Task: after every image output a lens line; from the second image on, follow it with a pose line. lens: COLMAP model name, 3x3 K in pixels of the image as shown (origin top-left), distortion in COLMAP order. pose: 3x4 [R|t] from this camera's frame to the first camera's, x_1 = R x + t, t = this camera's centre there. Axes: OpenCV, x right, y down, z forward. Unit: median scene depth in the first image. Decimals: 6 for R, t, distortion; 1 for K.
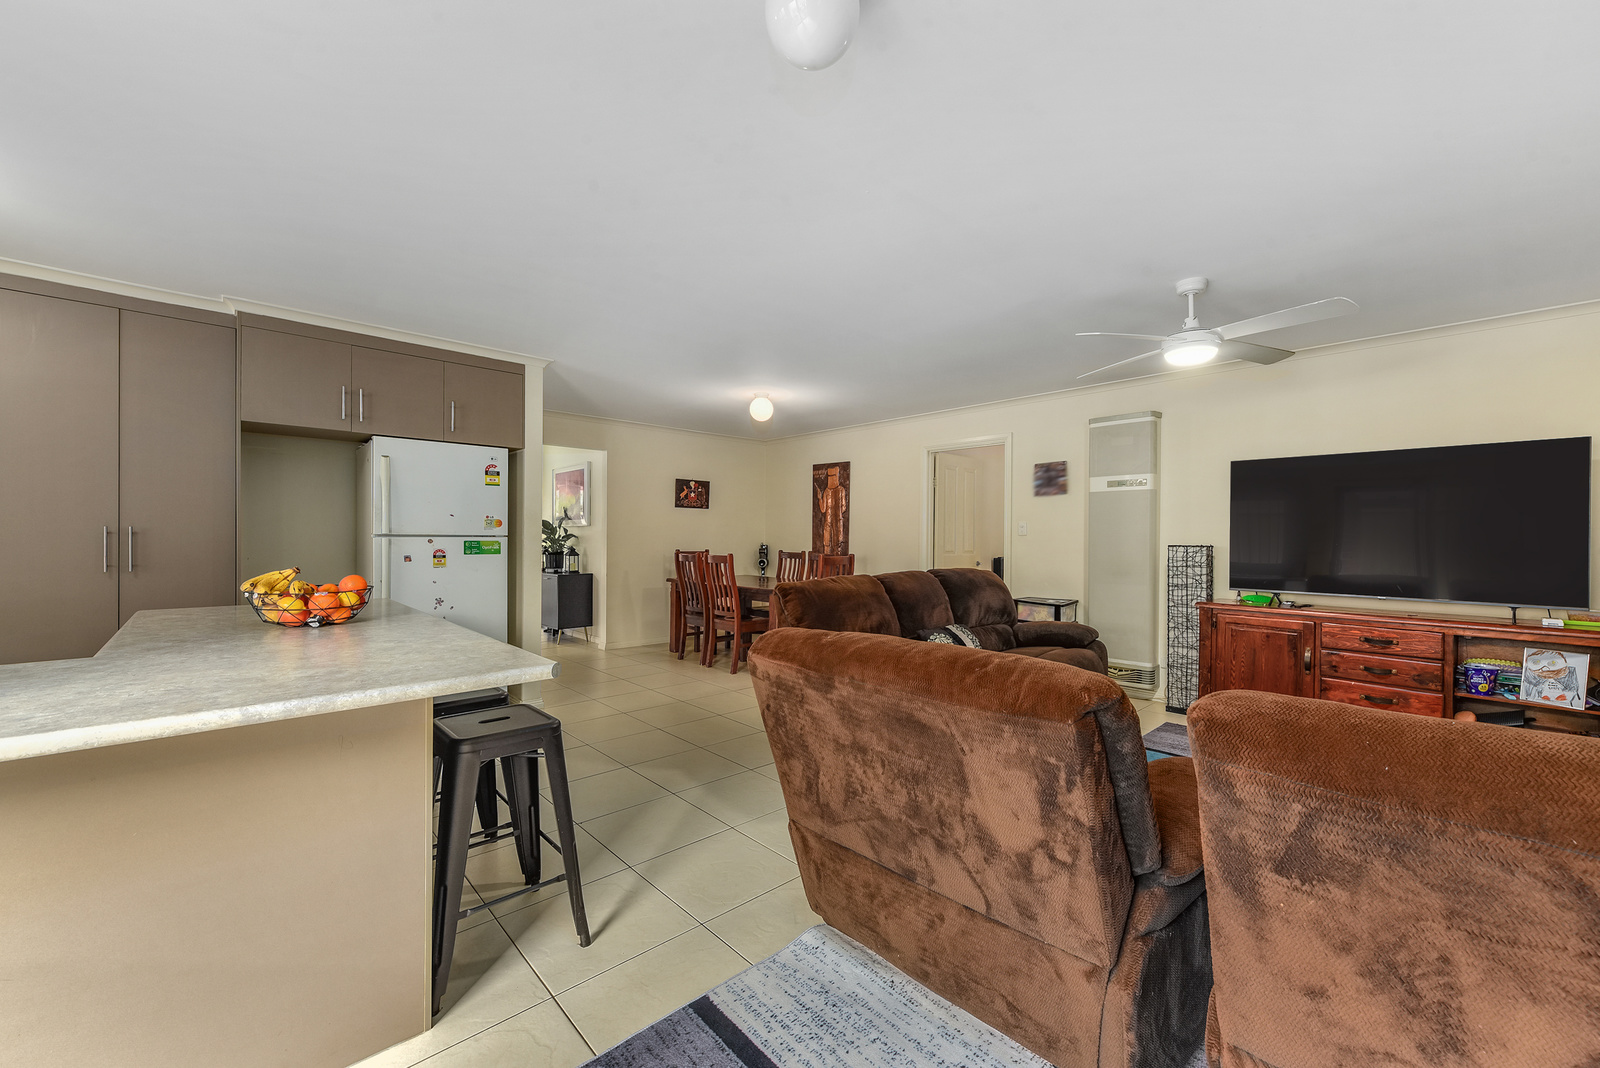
lens RADIAL K [[633.4, 0, 800.0], [0, 633.4, 534.0], [0, 0, 1]] dist [-0.000983, -0.000133]
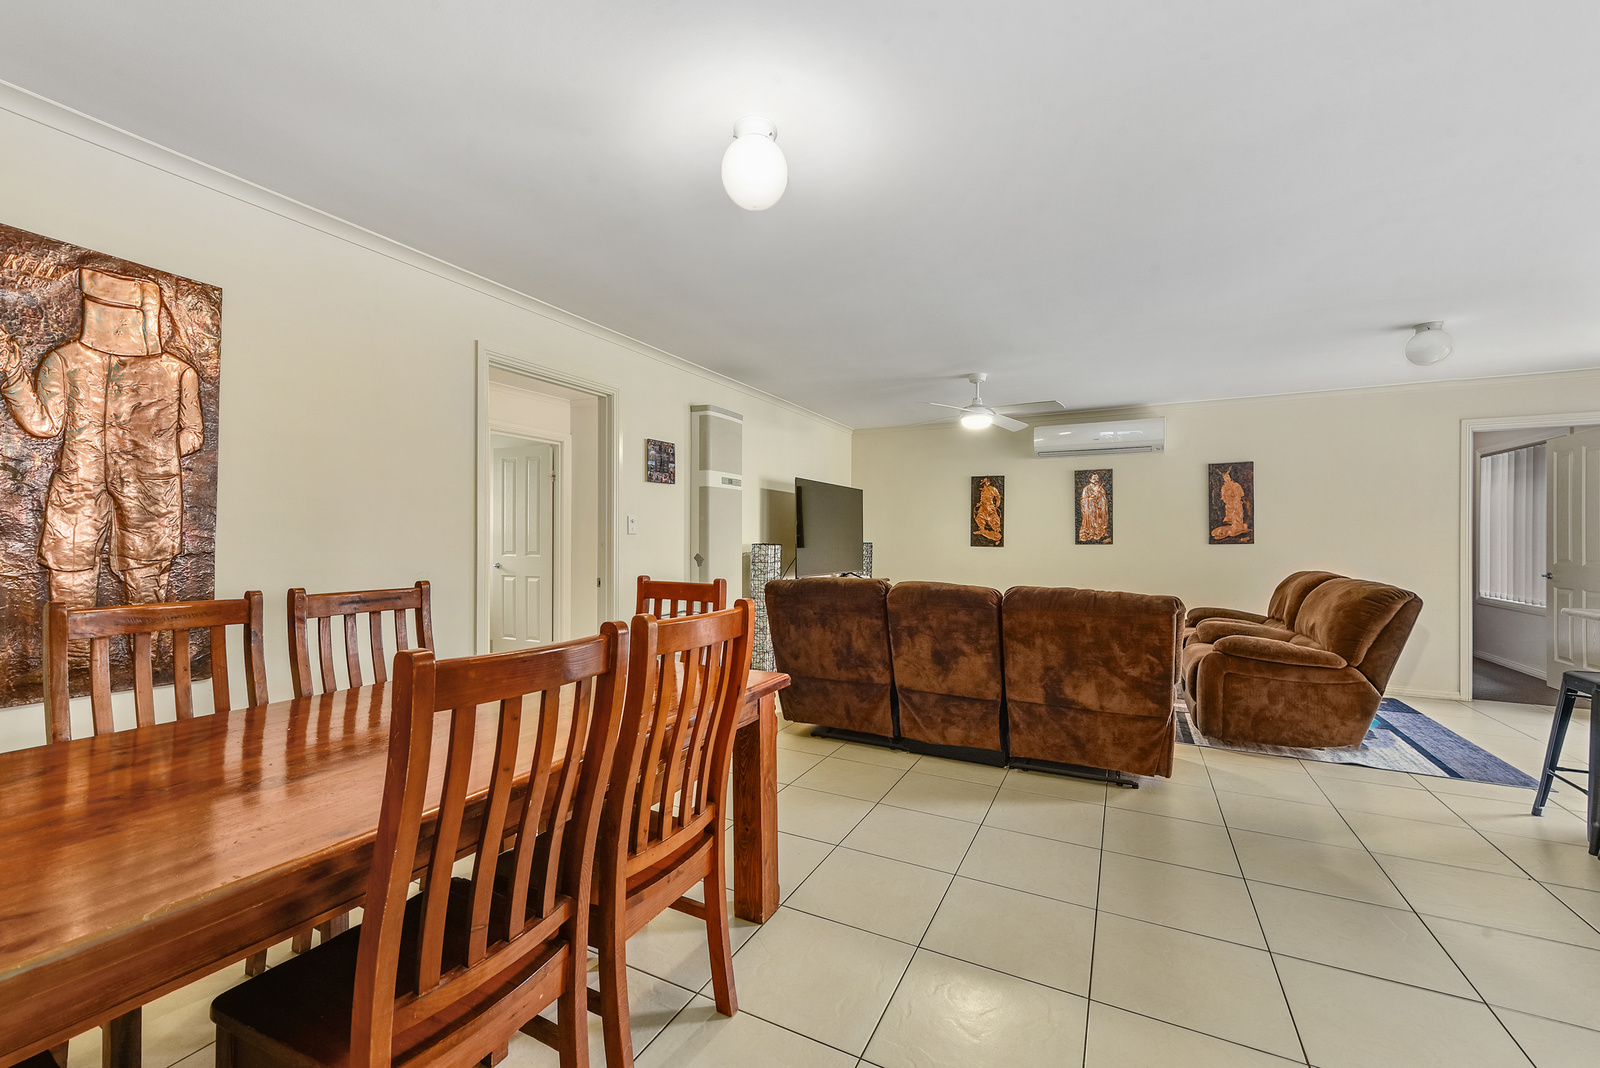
lens RADIAL K [[633.4, 0, 800.0], [0, 633.4, 534.0], [0, 0, 1]] dist [-0.000983, -0.000133]
pose [[-0.341282, 0.002129, 0.939959, -0.408054], [-0.008358, 0.999951, -0.005300, 0.004890], [-0.939924, -0.009665, -0.341247, 1.120656]]
